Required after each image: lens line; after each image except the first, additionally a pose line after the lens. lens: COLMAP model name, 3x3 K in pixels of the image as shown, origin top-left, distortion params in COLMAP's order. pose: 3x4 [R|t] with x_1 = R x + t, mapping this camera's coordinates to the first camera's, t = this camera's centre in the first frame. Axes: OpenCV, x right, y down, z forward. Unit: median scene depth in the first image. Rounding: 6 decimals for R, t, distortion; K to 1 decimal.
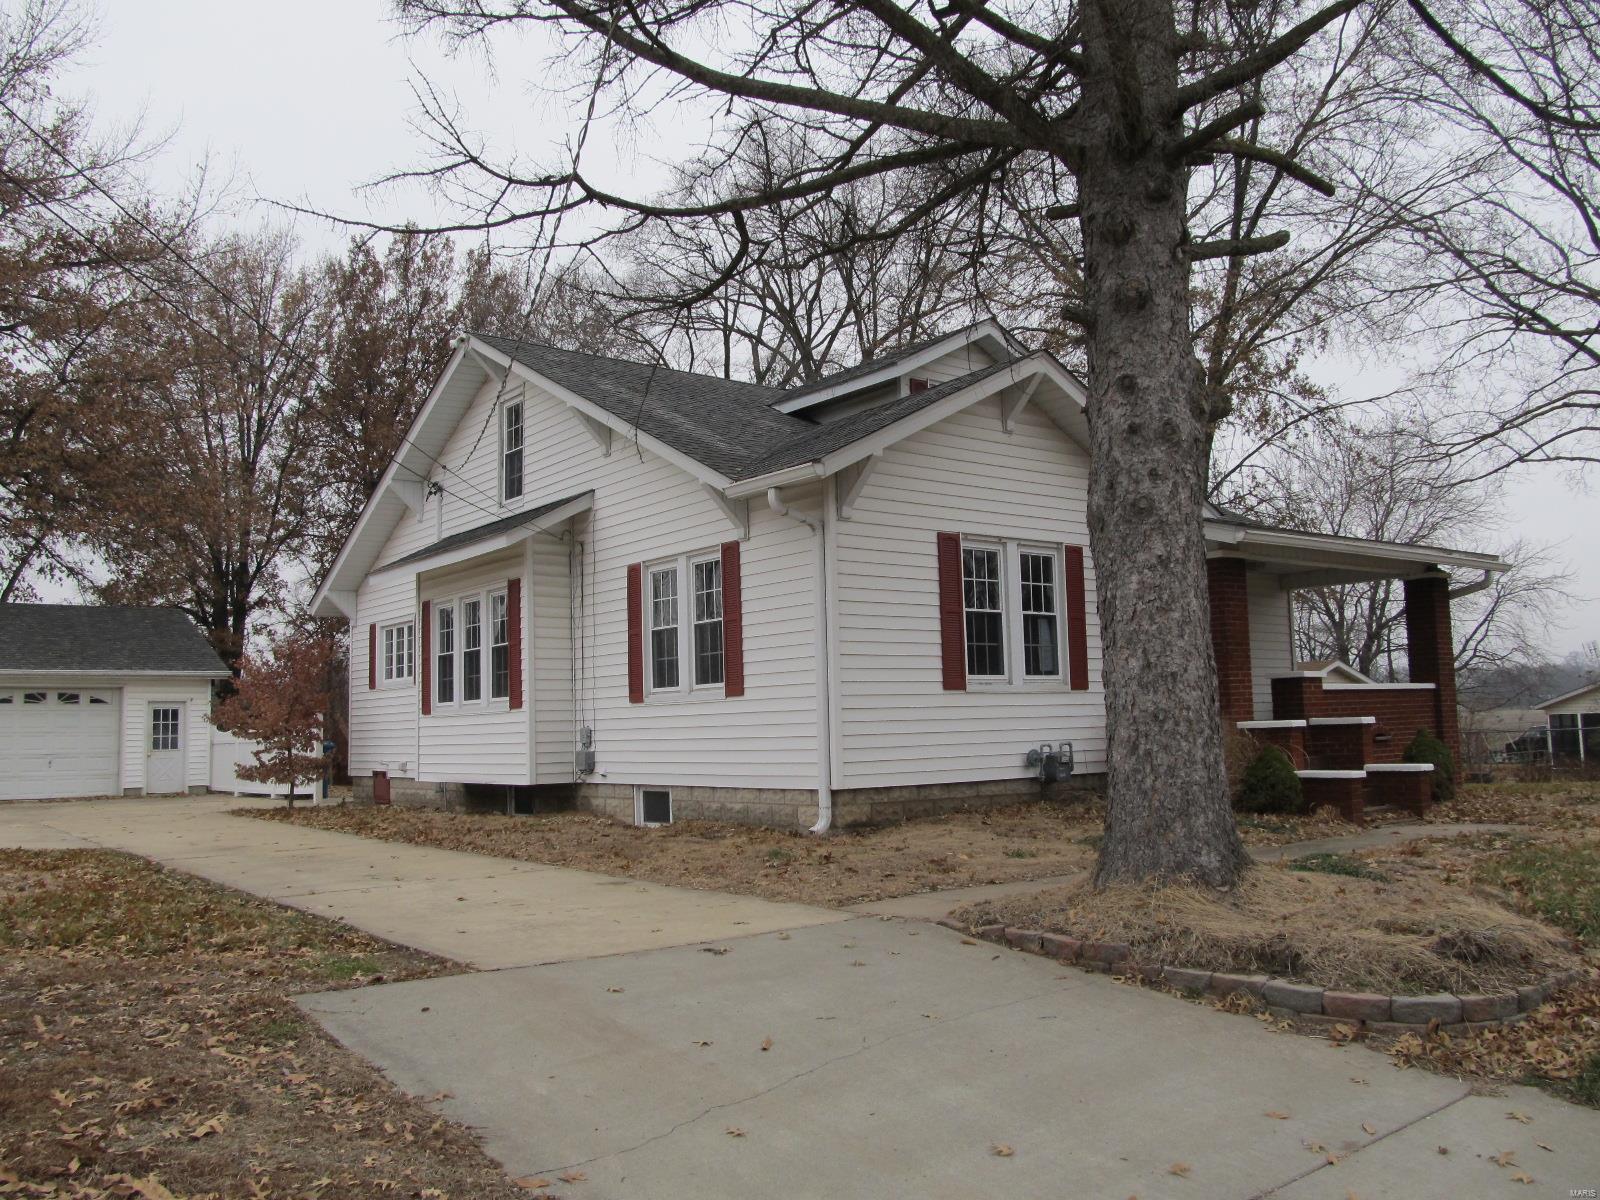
lens RADIAL K [[1294.9, 0, 800.0], [0, 1294.9, 600.0], [0, 0, 1]] dist [-0.036409, 0.000173]
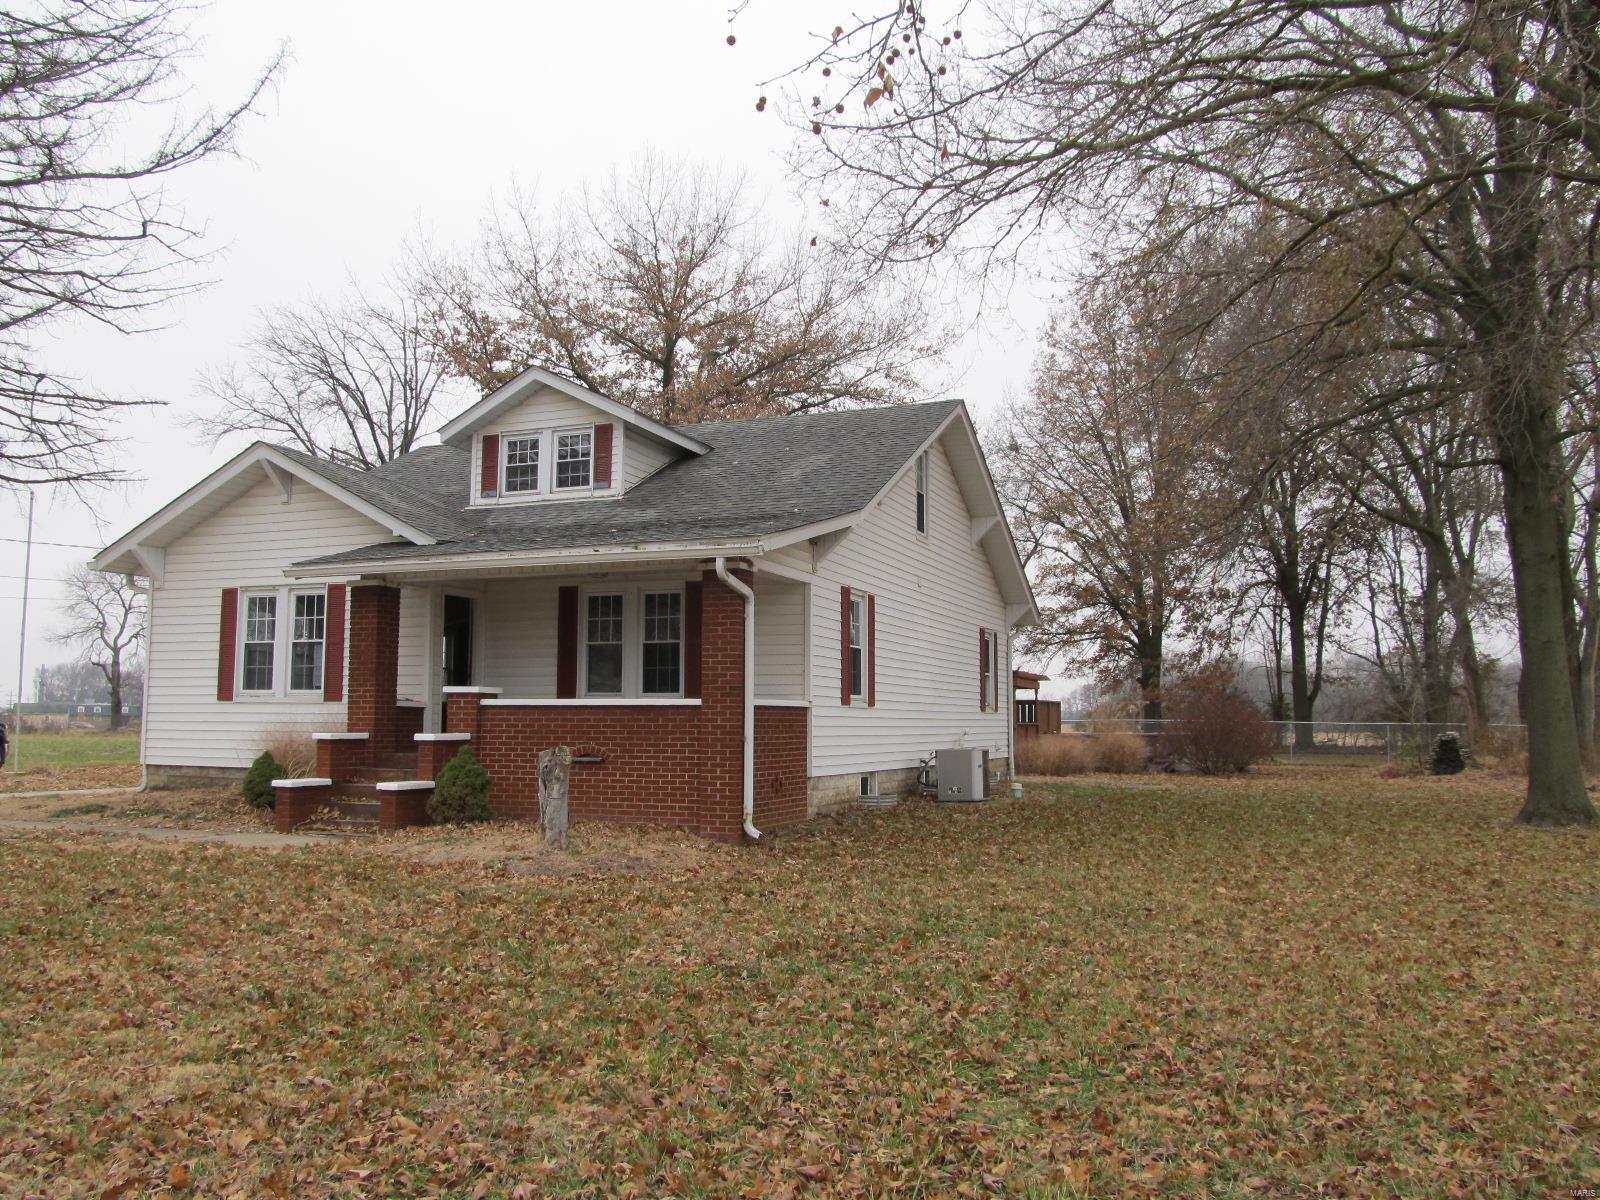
lens RADIAL K [[1294.9, 0, 800.0], [0, 1294.9, 600.0], [0, 0, 1]] dist [-0.036409, 0.000173]
pose [[0.500699, -0.050274, -0.864161, 1.540067], [0.065839, 0.997632, -0.019891, 0.027471], [0.863114, -0.046936, 0.502823, 0.792072]]
